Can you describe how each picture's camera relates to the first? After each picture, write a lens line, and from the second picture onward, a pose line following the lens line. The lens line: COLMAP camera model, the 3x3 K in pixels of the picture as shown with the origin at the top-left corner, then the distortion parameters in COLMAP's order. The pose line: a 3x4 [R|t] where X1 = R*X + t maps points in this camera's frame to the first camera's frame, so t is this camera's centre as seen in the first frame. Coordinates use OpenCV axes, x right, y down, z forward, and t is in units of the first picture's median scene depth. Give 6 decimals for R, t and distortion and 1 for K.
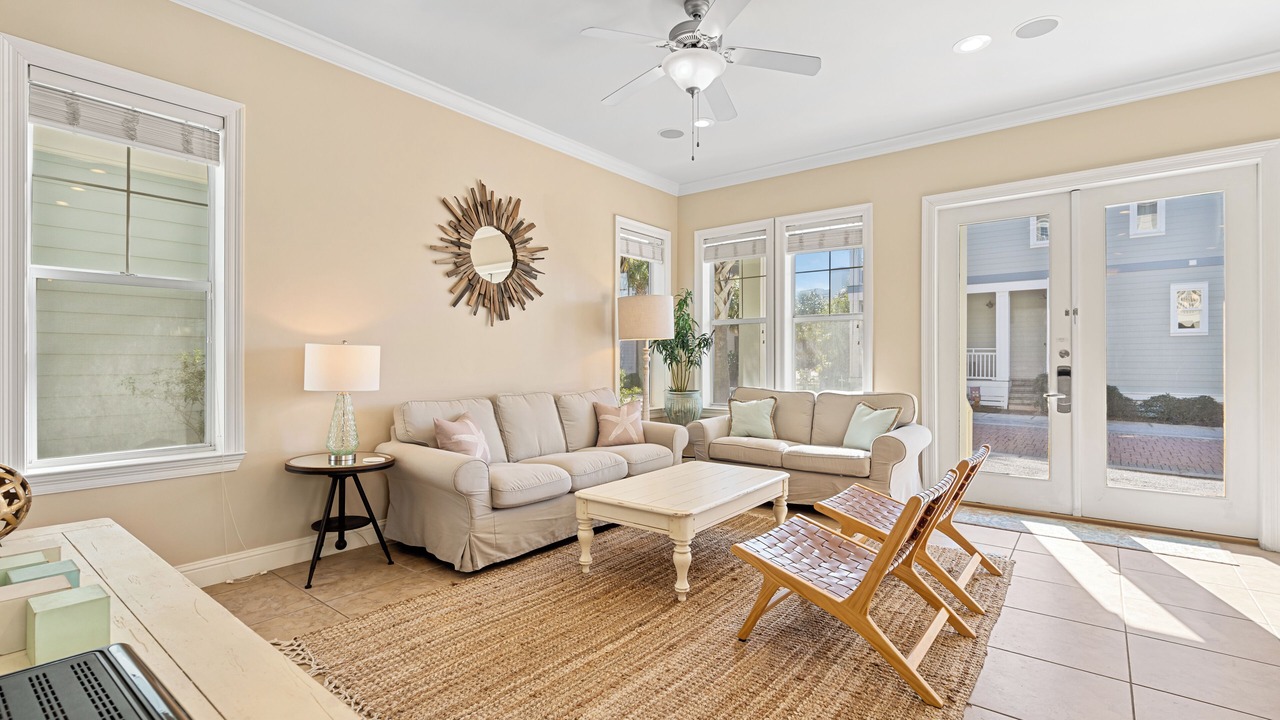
lens RADIAL K [[589.2, 0, 640.5], [0, 589.2, 362.7], [0, 0, 1]] dist [-0.008119, 0.003640]
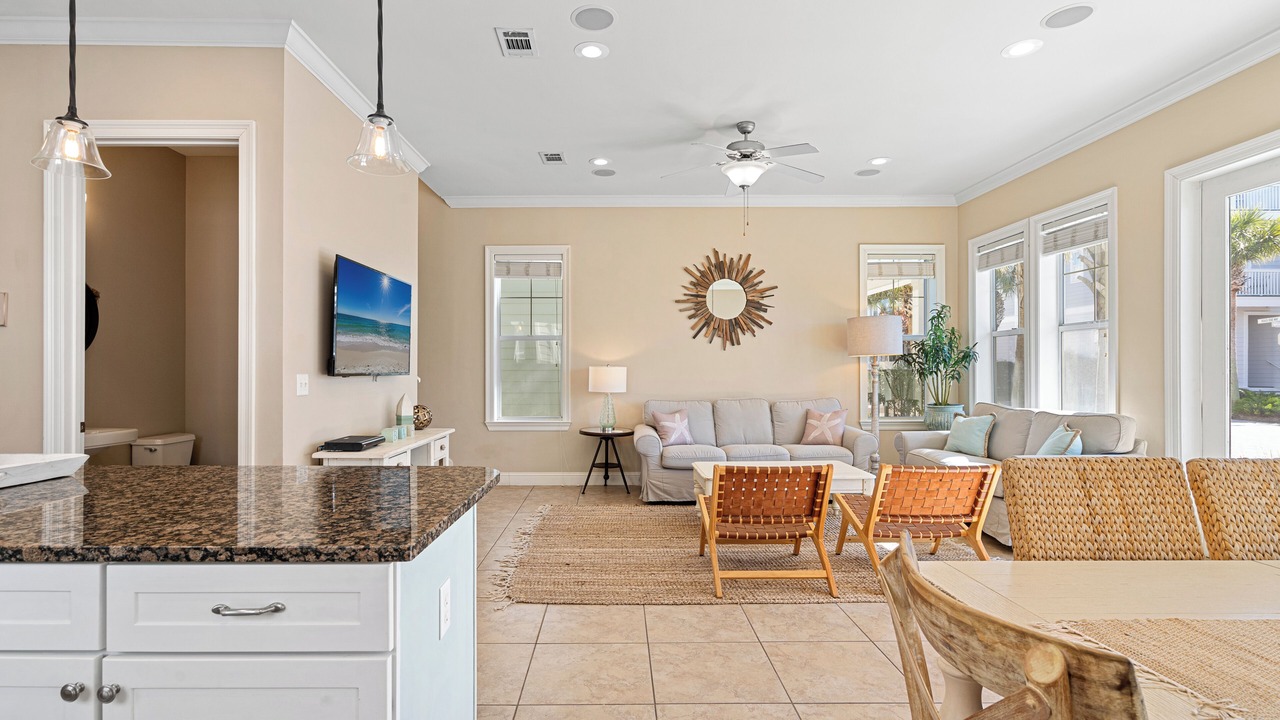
lens RADIAL K [[589.2, 0, 611.7], [0, 589.2, 367.8], [0, 0, 1]] dist [-0.008119, 0.003640]
pose [[0.620707, -0.003879, -0.784033, 0.693442], [0.000097, 0.999988, -0.004870, -0.013087], [0.784042, 0.002947, 0.620700, -0.086110]]
